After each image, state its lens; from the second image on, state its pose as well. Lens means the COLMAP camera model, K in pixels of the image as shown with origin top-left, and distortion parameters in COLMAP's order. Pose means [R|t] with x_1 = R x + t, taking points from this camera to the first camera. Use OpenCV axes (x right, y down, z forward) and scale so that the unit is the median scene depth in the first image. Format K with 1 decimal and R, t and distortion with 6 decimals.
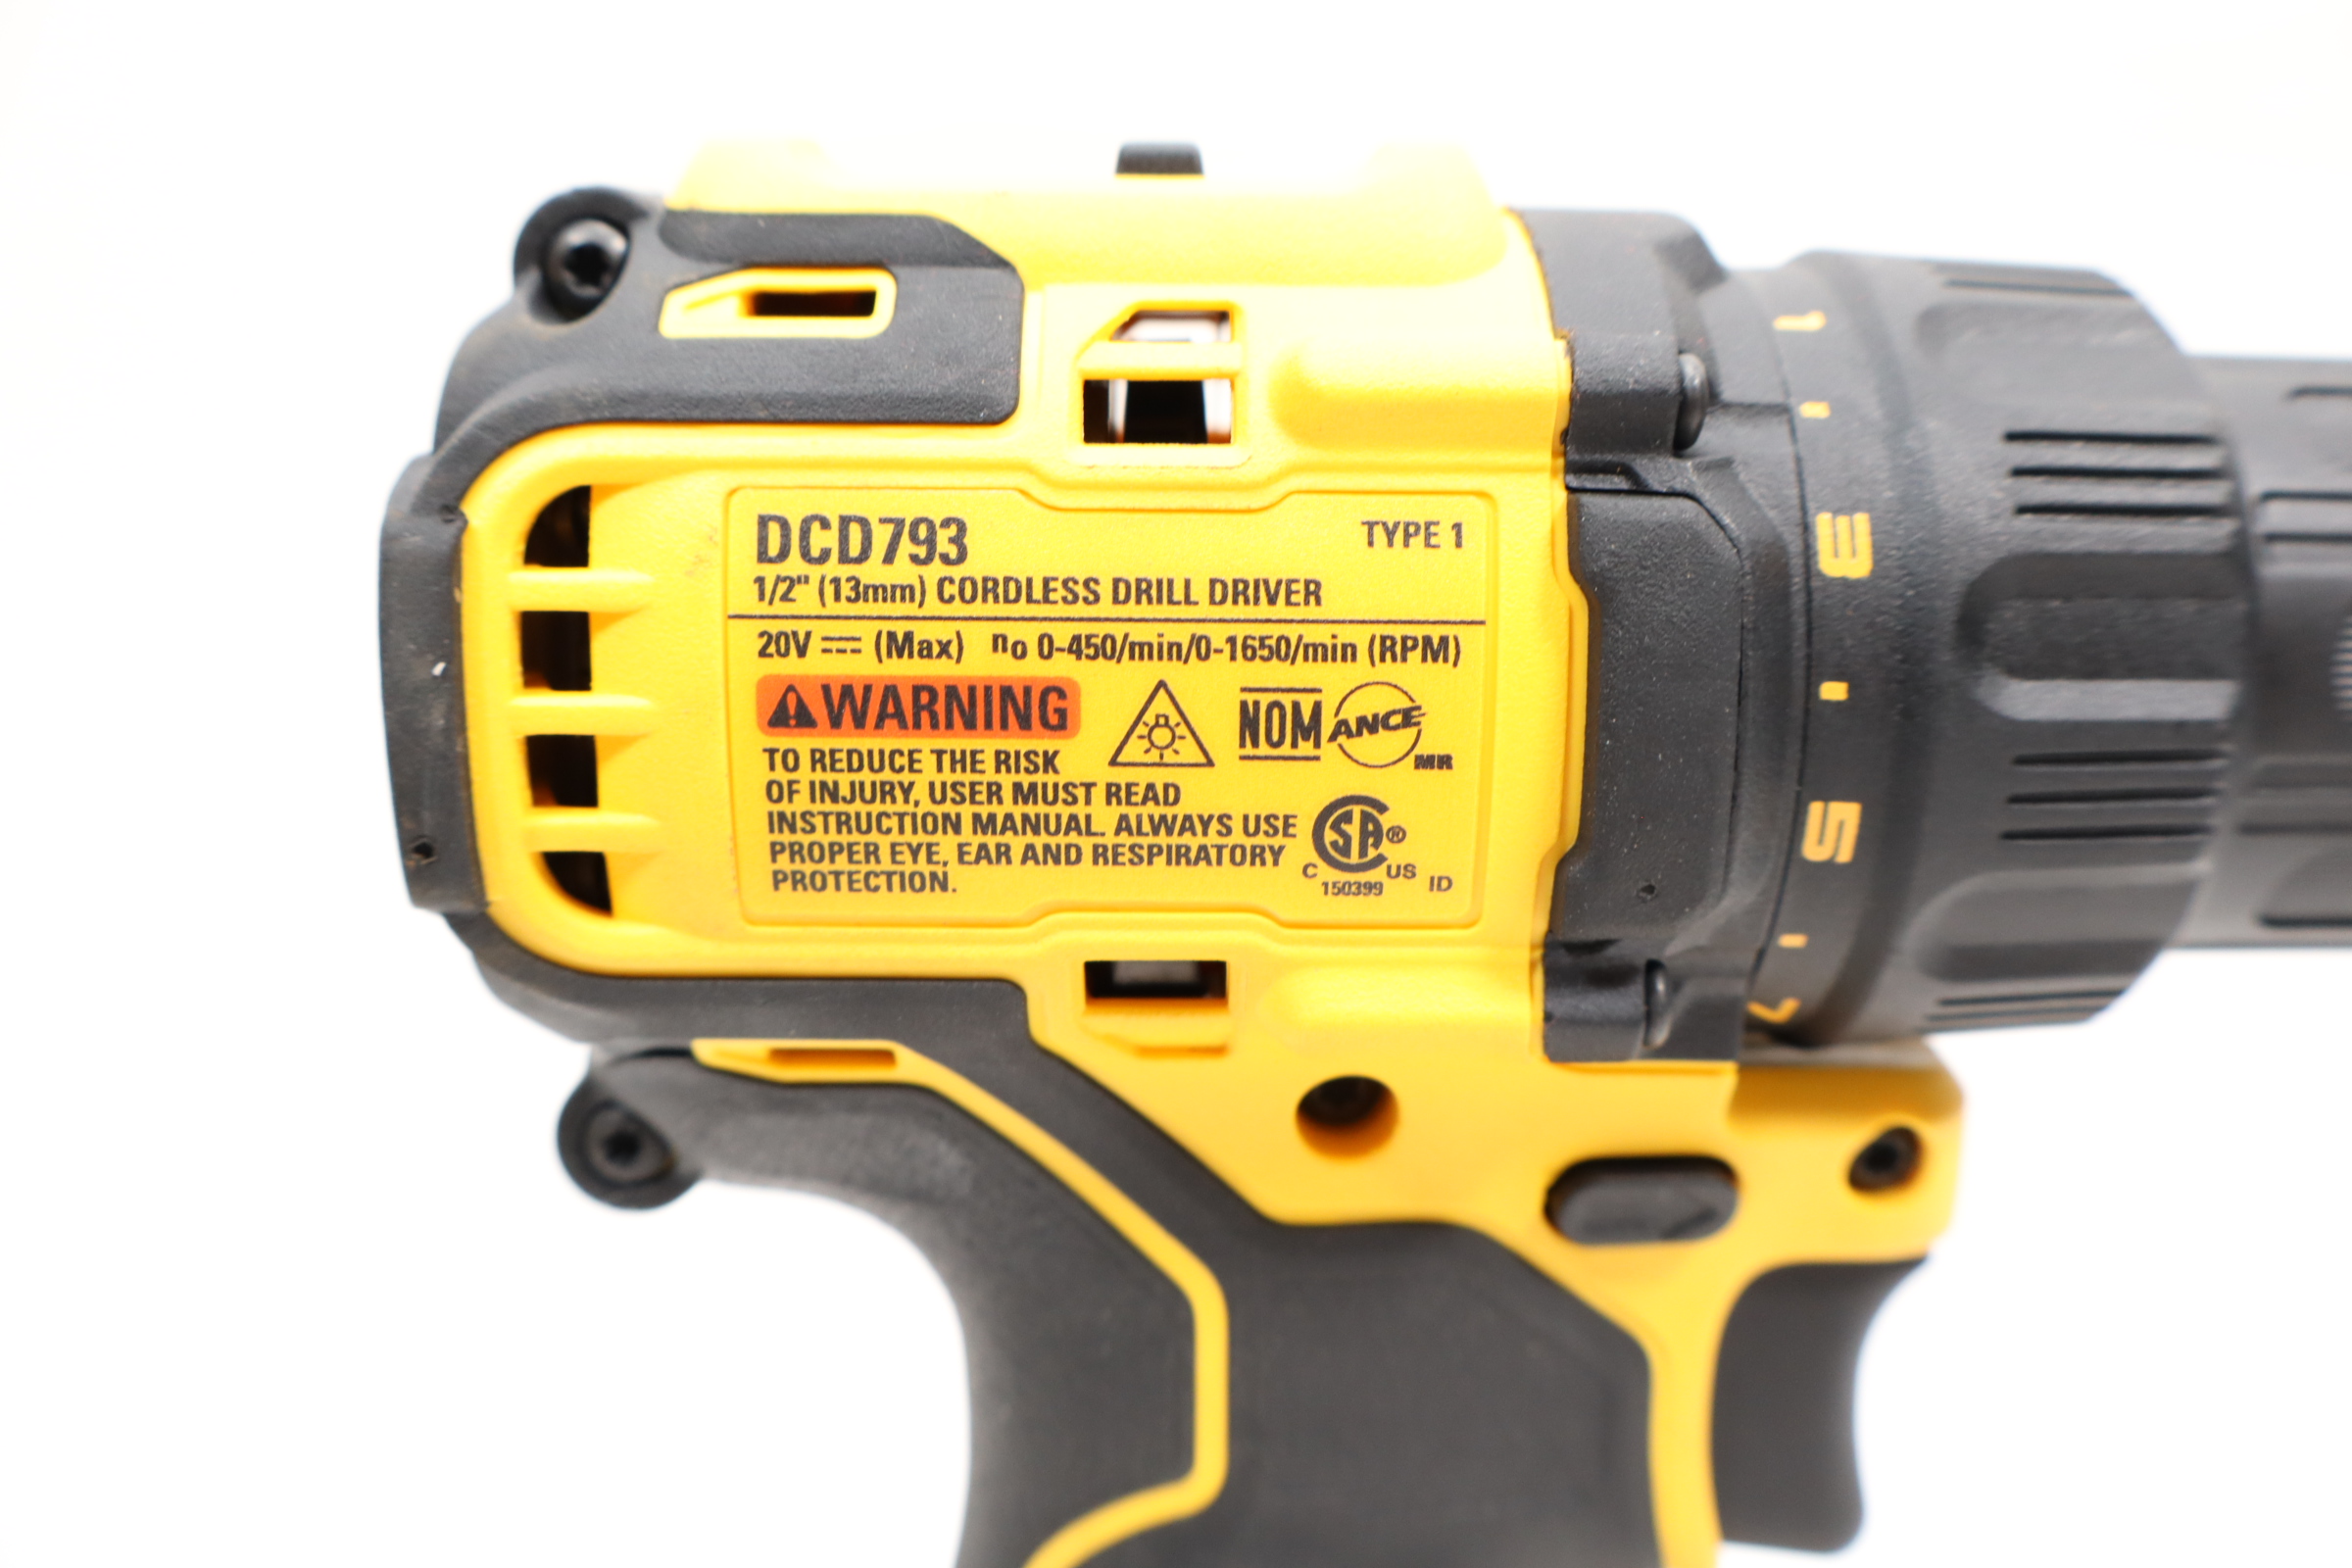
lens RADIAL K [[1950.3, 0, 1127.7], [0, 1950.3, 786.0], [0, 0, 1]] dist [0.004457, -0.000080]
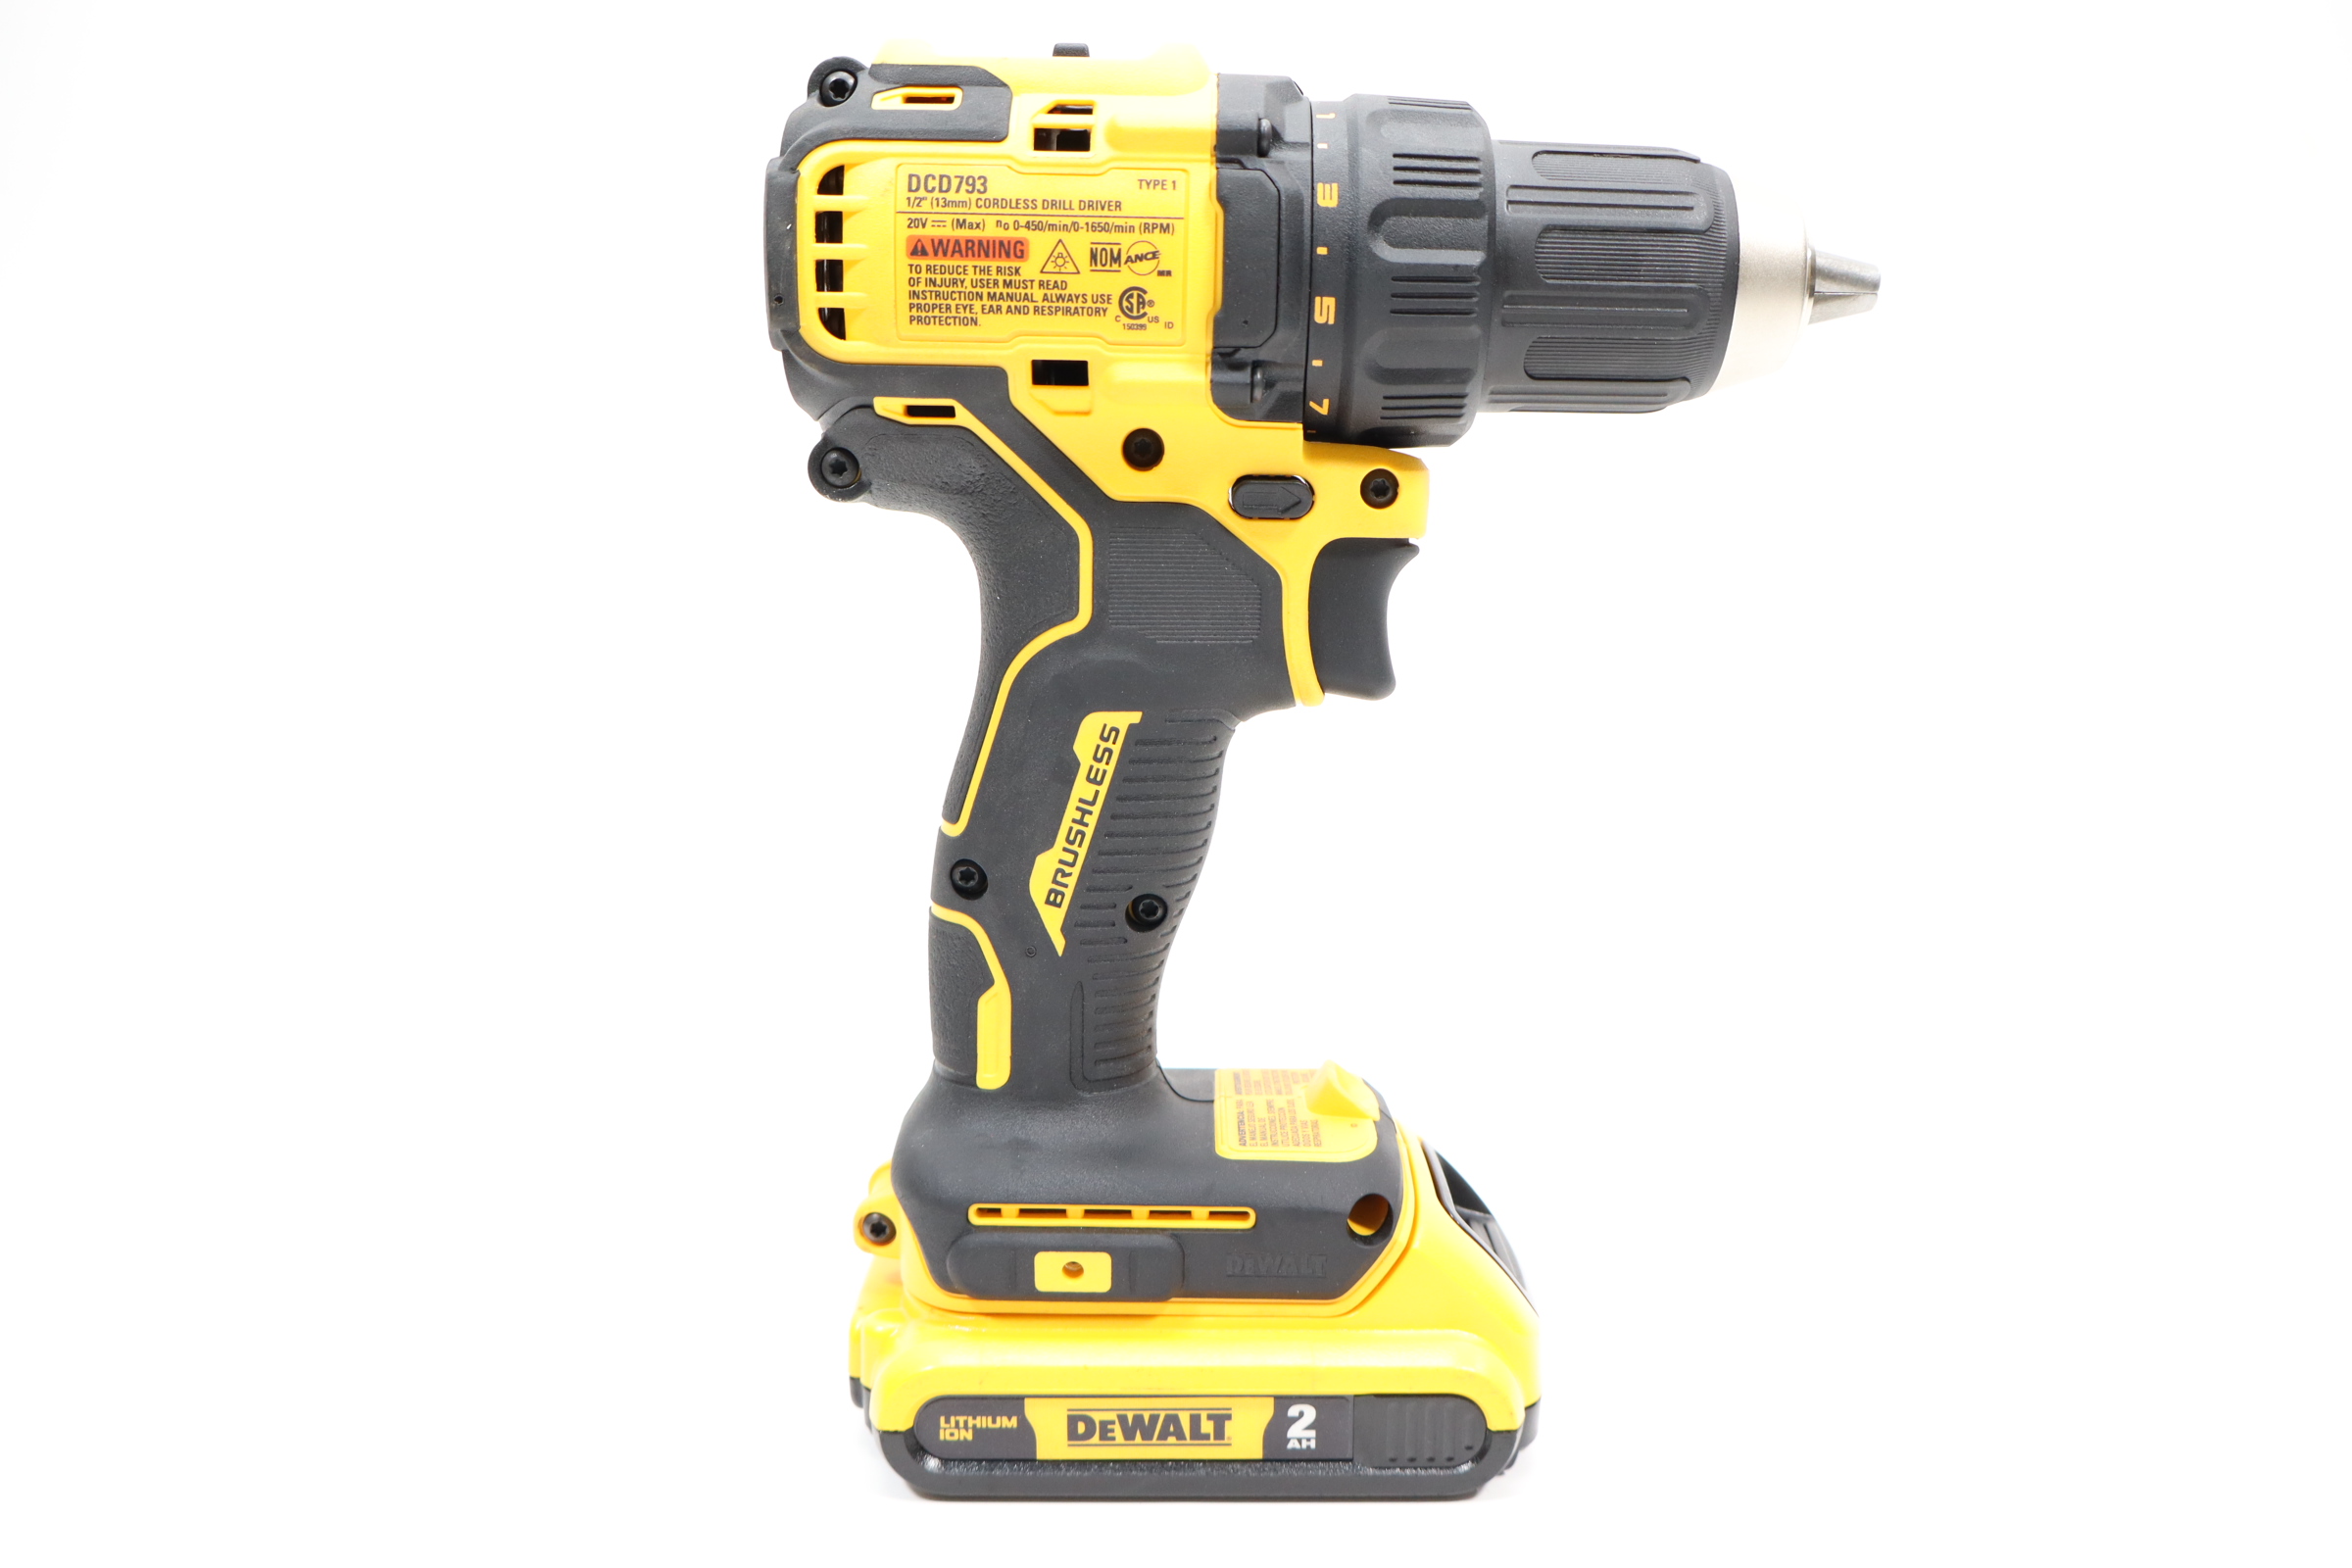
lens RADIAL K [[1950.3, 0, 1127.7], [0, 1950.3, 786.0], [0, 0, 1]] dist [0.004457, -0.000080]
pose [[0.999481, 0.020023, -0.025235, 0.186265], [-0.020641, 0.999488, -0.024466, 0.732667], [0.024732, 0.024974, 0.999382, -1.578020]]
